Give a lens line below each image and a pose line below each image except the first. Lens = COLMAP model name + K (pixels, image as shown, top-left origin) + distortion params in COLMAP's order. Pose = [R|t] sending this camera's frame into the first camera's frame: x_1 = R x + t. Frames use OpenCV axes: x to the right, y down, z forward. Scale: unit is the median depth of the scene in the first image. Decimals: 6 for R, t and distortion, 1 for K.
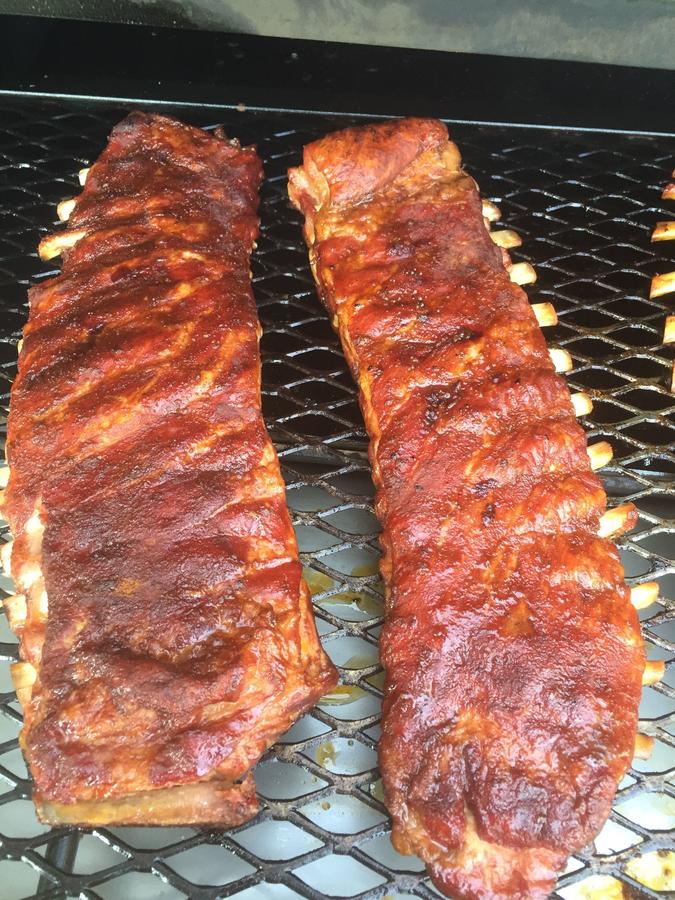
lens RADIAL K [[790.0, 0, 337.5], [0, 790.0, 450.0], [0, 0, 1]] dist [0.072327, -0.114232]
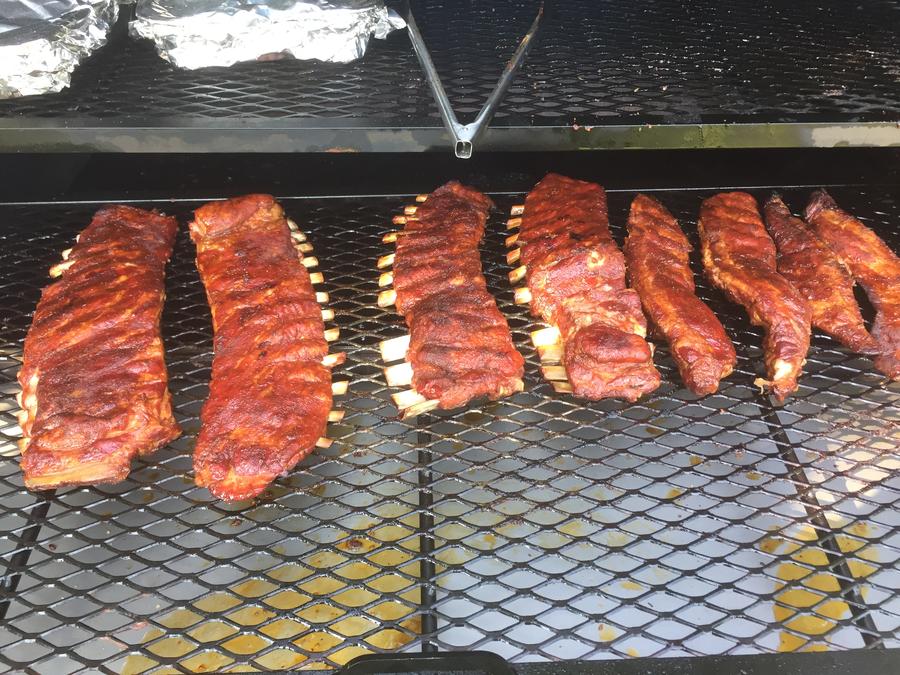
lens RADIAL K [[790.0, 0, 450.0], [0, 790.0, 337.5], [0, 0, 1]] dist [0.072327, -0.114232]
pose [[0.993879, -0.090990, 0.062653, 0.474995], [0.104959, 0.954683, -0.278503, 0.573550], [-0.034473, 0.283374, 0.958390, -0.871165]]
